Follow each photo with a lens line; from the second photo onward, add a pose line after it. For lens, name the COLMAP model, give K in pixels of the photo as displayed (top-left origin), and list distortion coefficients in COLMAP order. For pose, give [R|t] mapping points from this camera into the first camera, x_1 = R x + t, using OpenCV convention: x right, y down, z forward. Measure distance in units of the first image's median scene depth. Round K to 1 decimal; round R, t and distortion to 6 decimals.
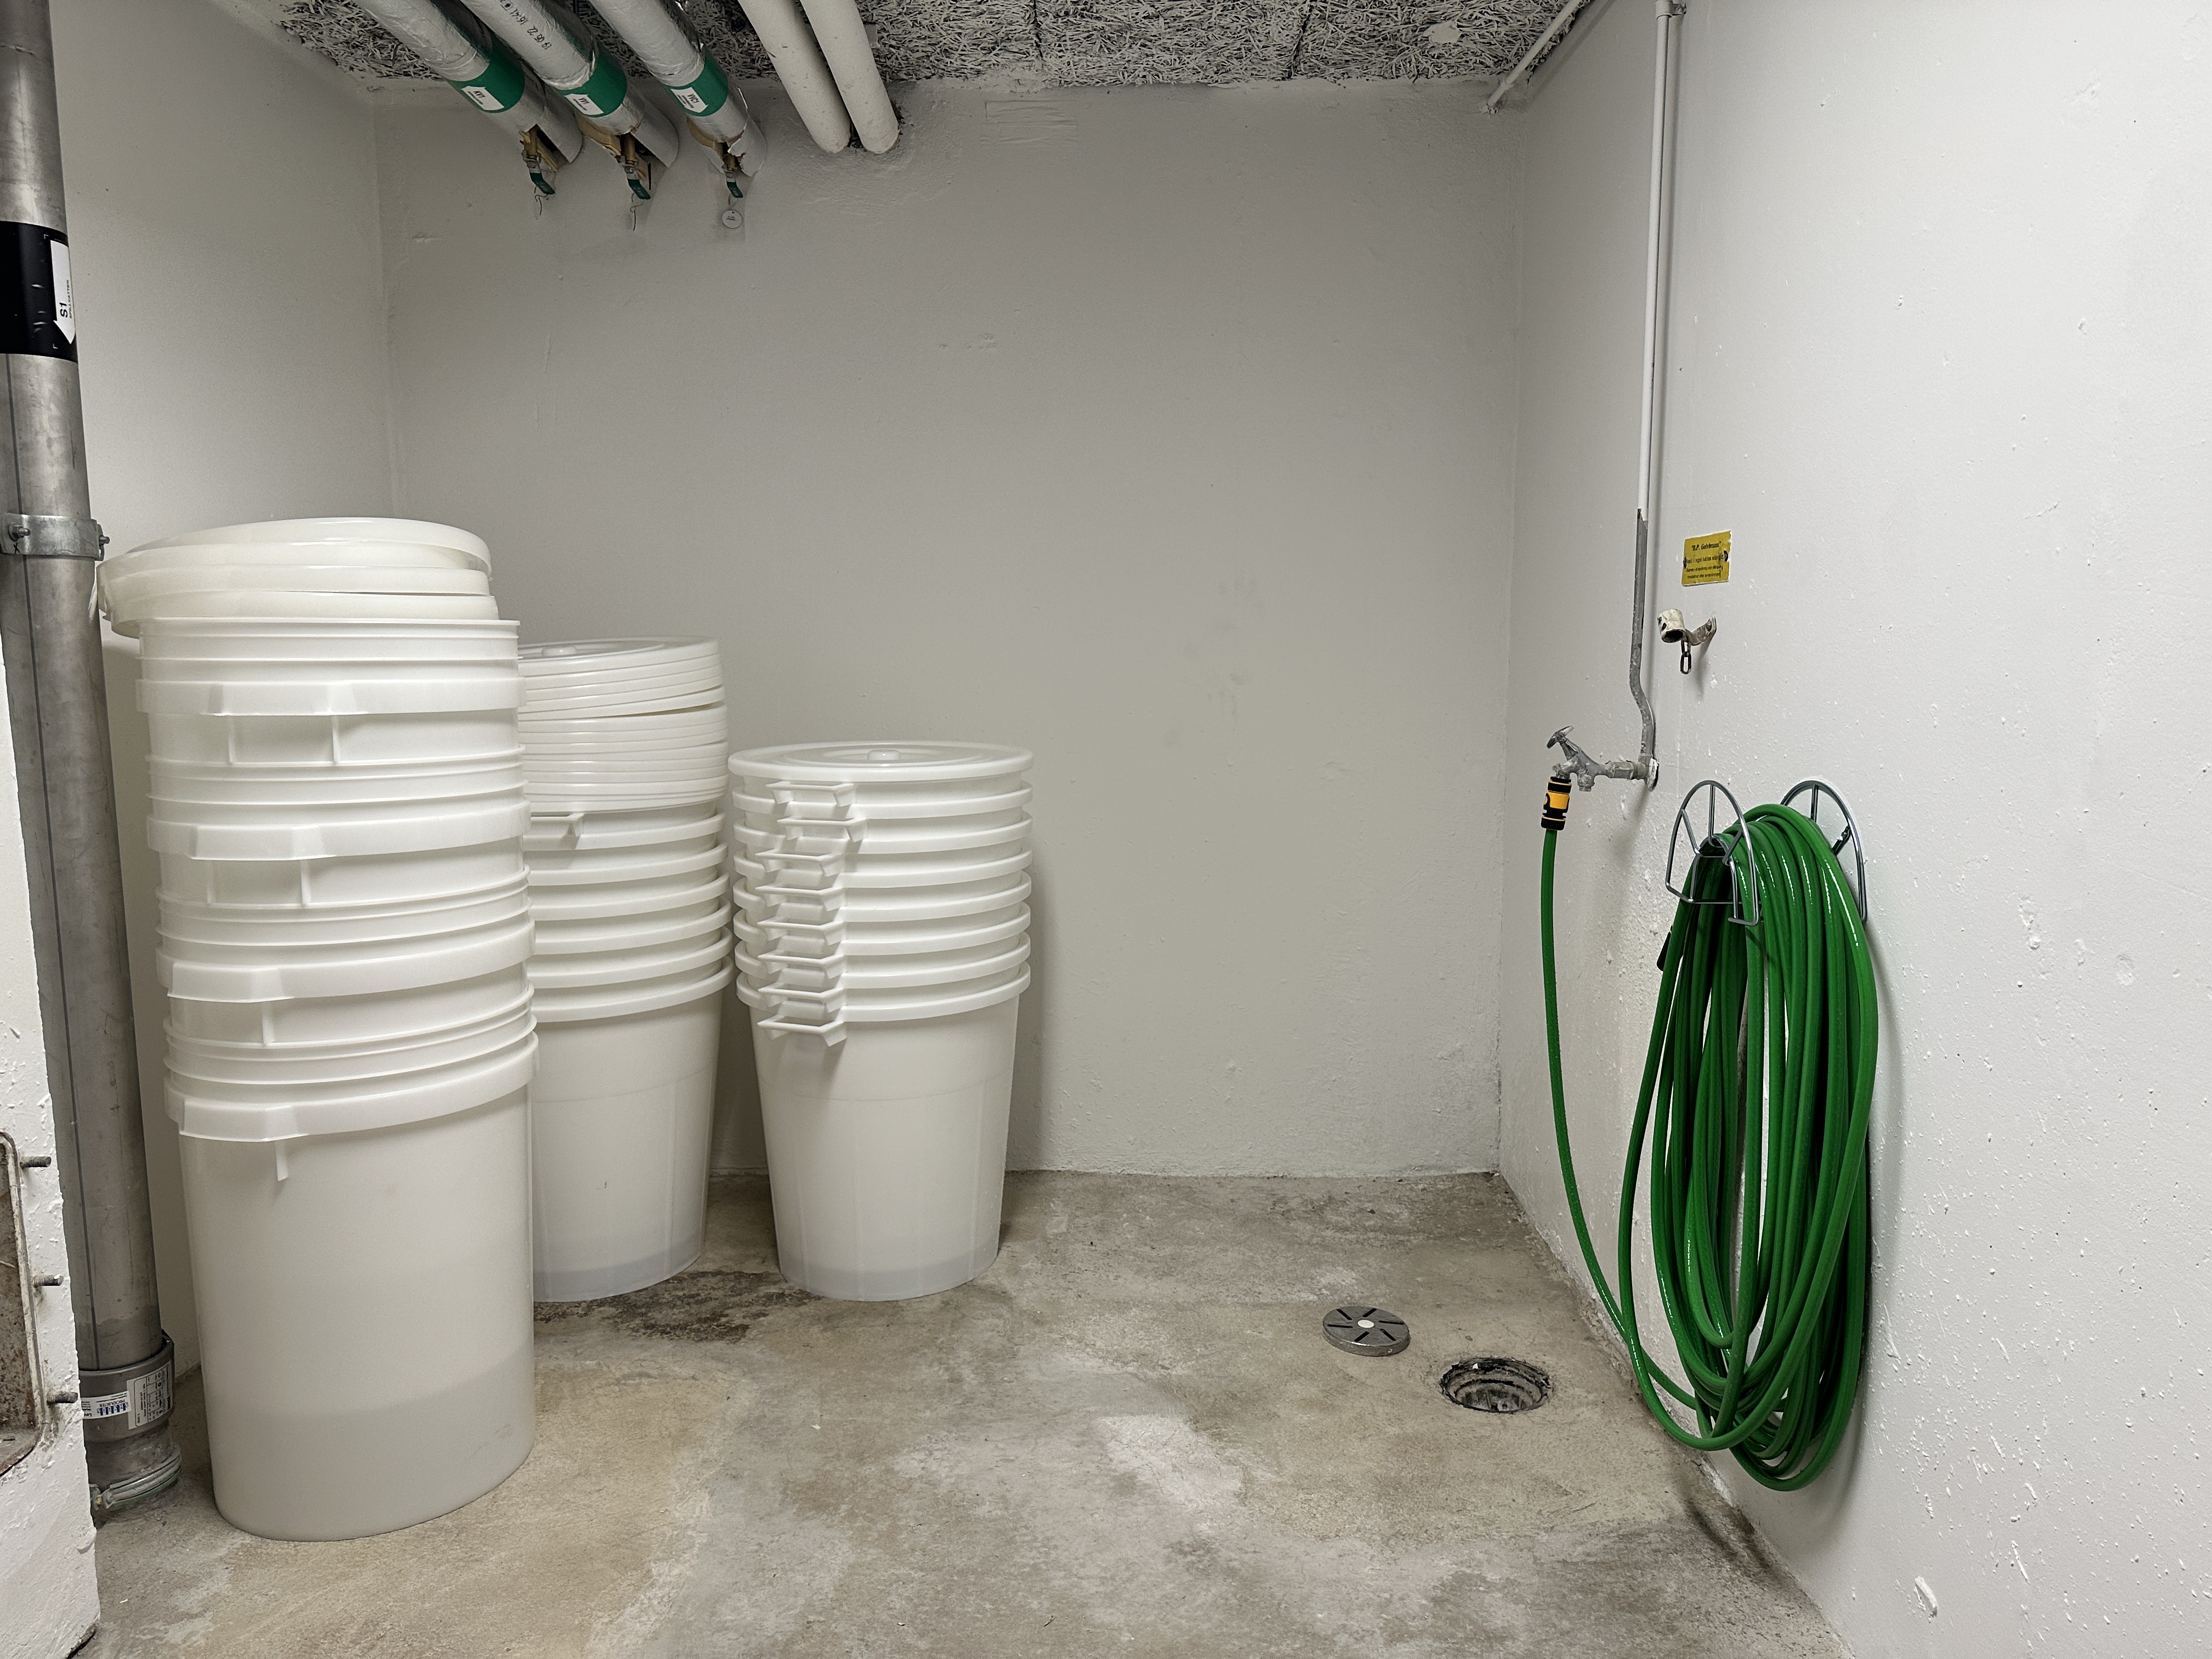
lens RADIAL K [[1573.0, 0, 1118.7], [0, 1573.0, 833.9], [0, 0, 1]] dist [0.033224, -0.041971]
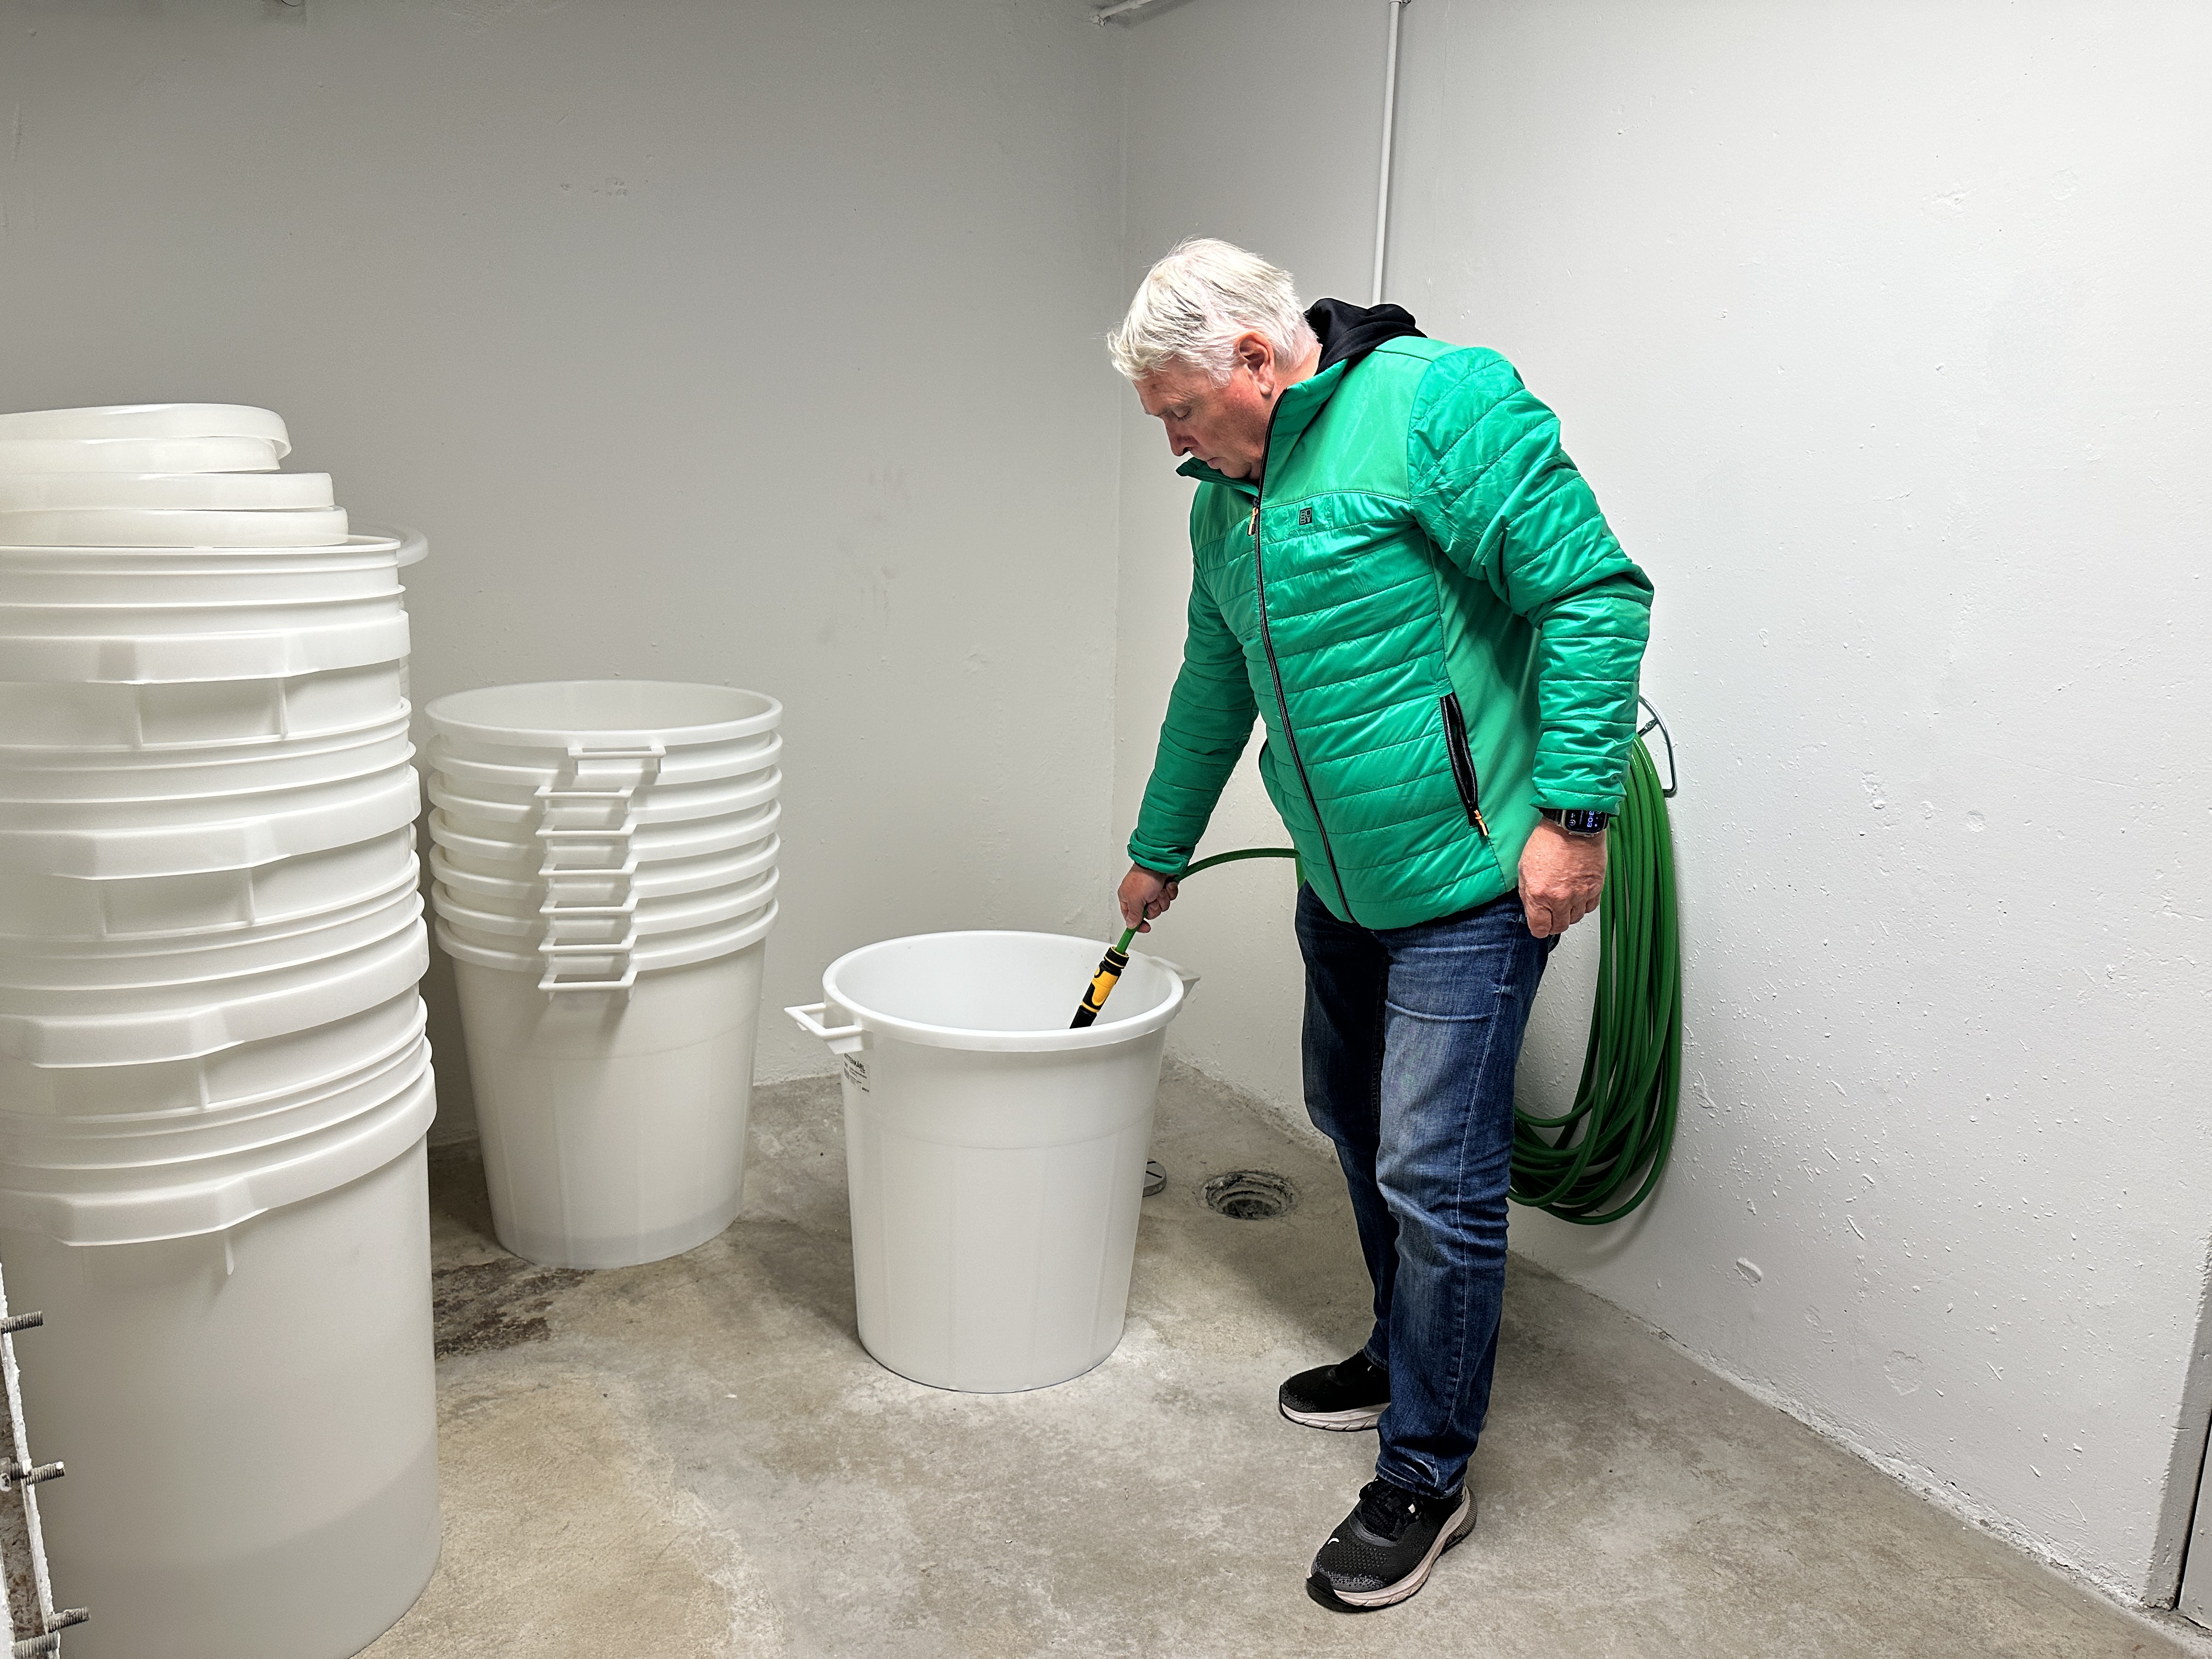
lens RADIAL K [[1573.0, 0, 1119.2], [0, 1573.0, 826.4], [0, 0, 1]] dist [0.033224, -0.041971]
pose [[0.842906, -0.091075, 0.530297, -0.506005], [0.038875, 0.993303, 0.108801, -0.062295], [-0.536655, -0.071094, 0.840802, 0.113282]]
